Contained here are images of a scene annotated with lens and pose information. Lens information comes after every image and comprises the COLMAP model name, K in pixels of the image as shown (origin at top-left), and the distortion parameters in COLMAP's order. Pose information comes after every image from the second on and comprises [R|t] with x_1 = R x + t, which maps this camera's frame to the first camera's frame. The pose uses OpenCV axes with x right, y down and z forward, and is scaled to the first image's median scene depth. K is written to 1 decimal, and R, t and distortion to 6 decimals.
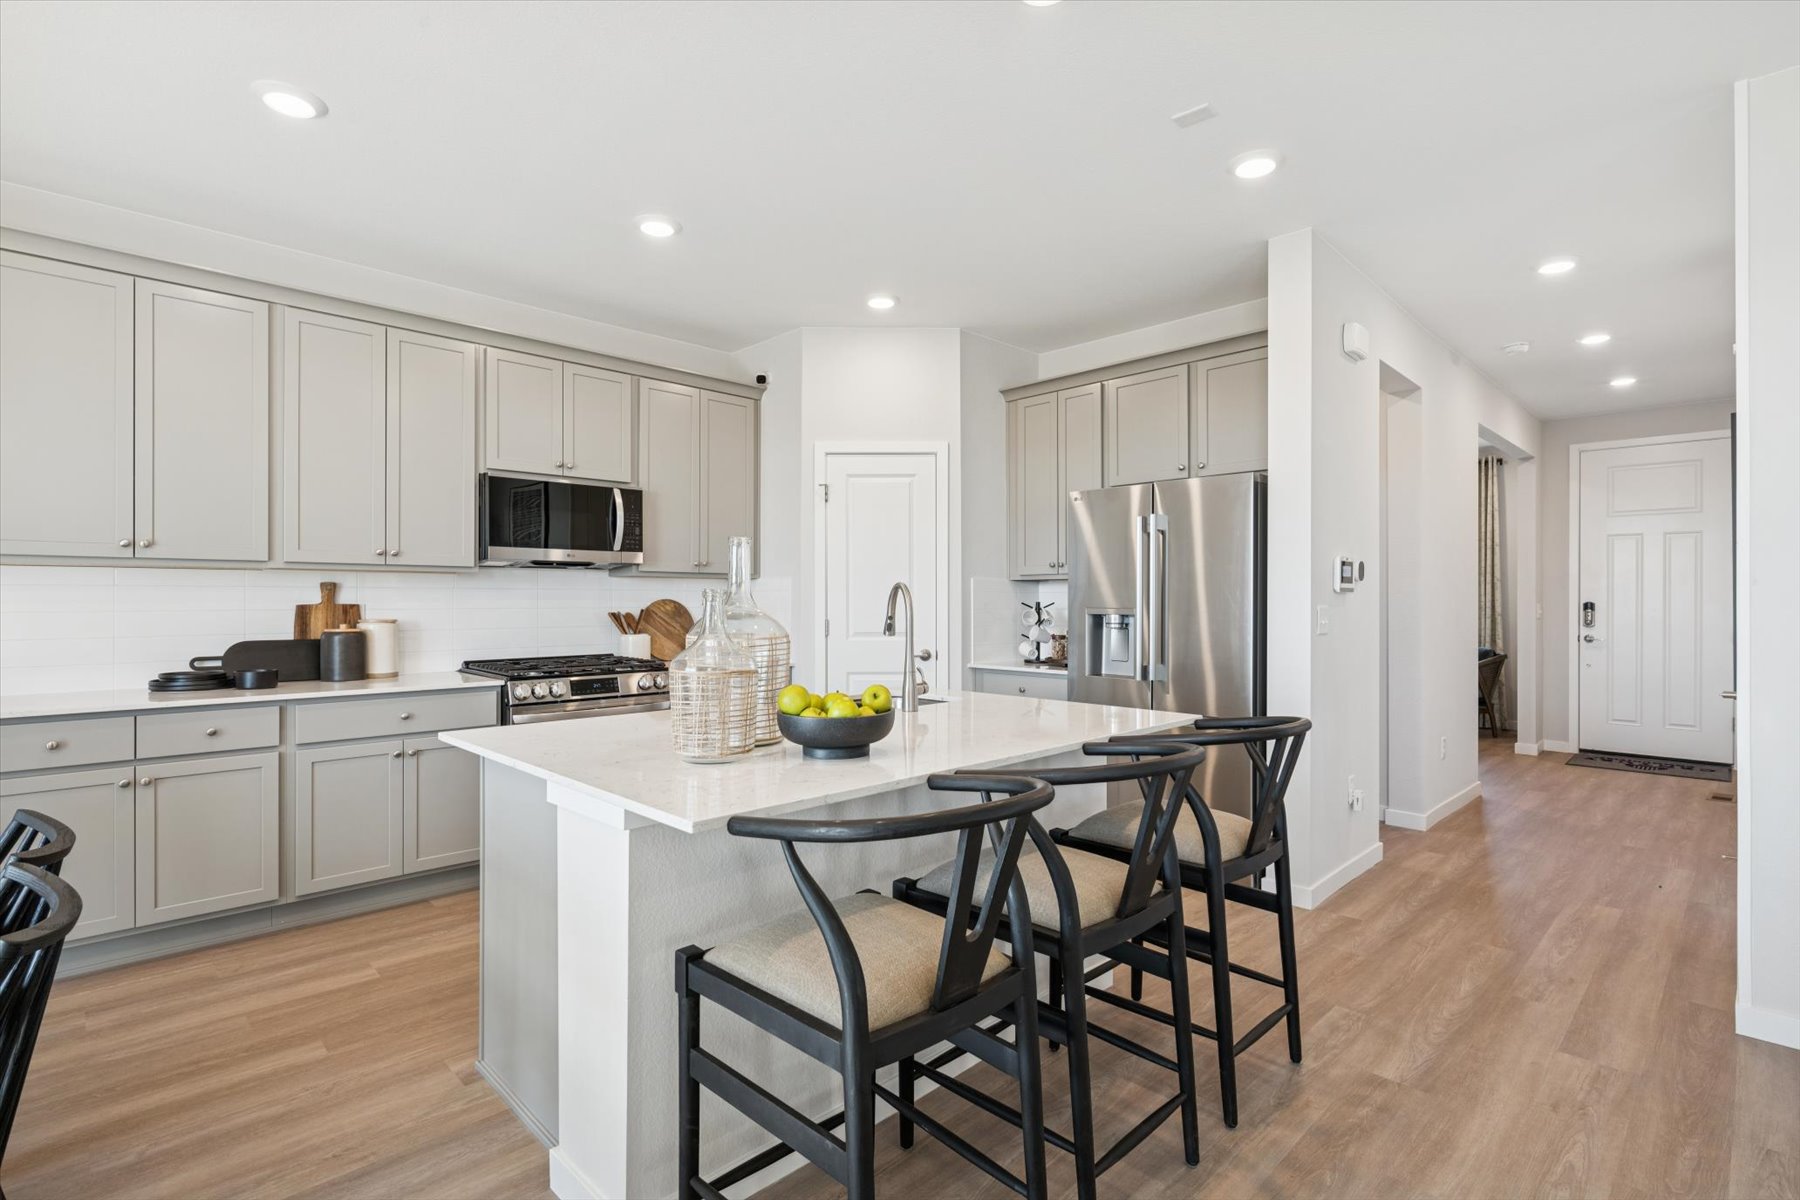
lens RADIAL K [[883.1, 0, 900.0], [0, 883.1, 600.0], [0, 0, 1]] dist [-0.002802, -0.000356]
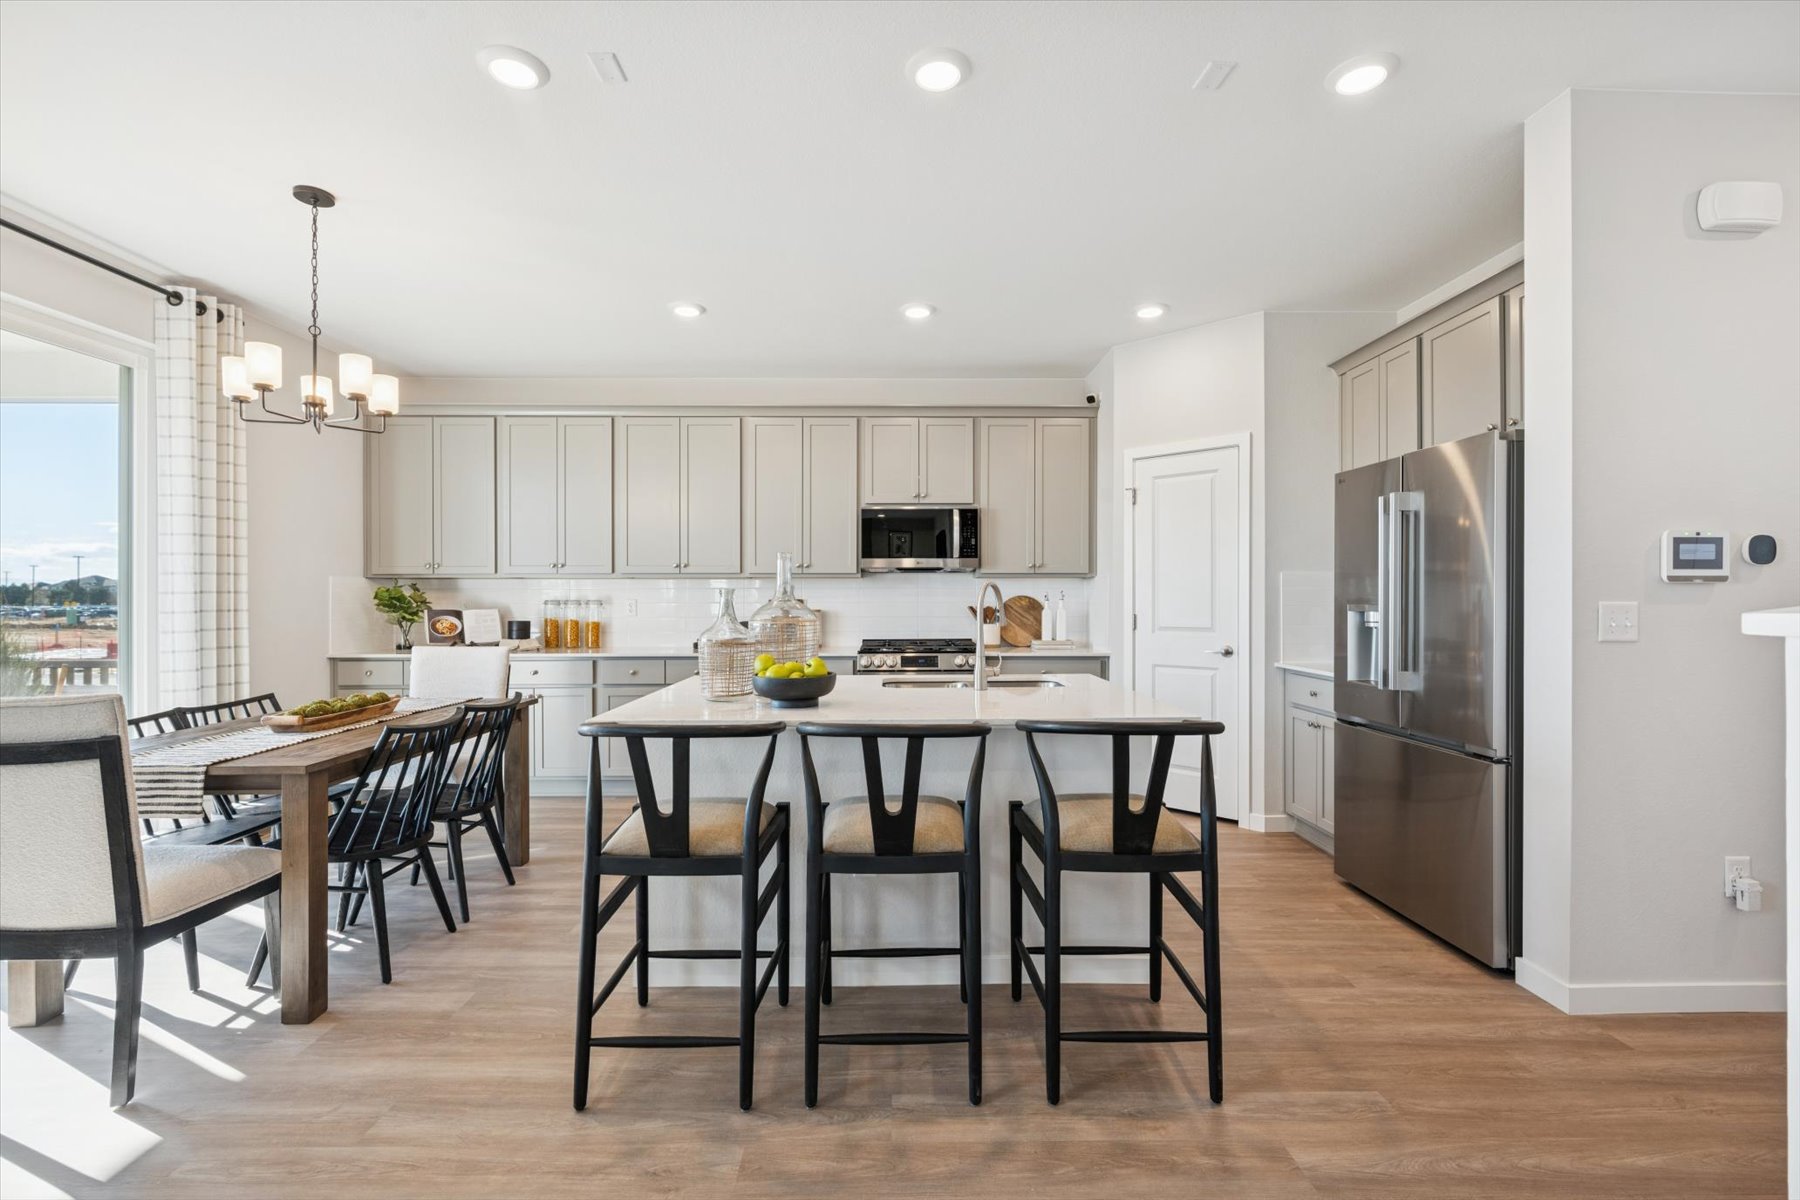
lens RADIAL K [[851.7, 0, 919.0], [0, 851.7, 595.3], [0, 0, 1]] dist [-0.001475, 0.000150]
pose [[0.695106, -0.003875, -0.718897, 0.616889], [0.000968, 0.999990, -0.004455, 0.004571], [0.718907, 0.002401, 0.695102, 0.120887]]
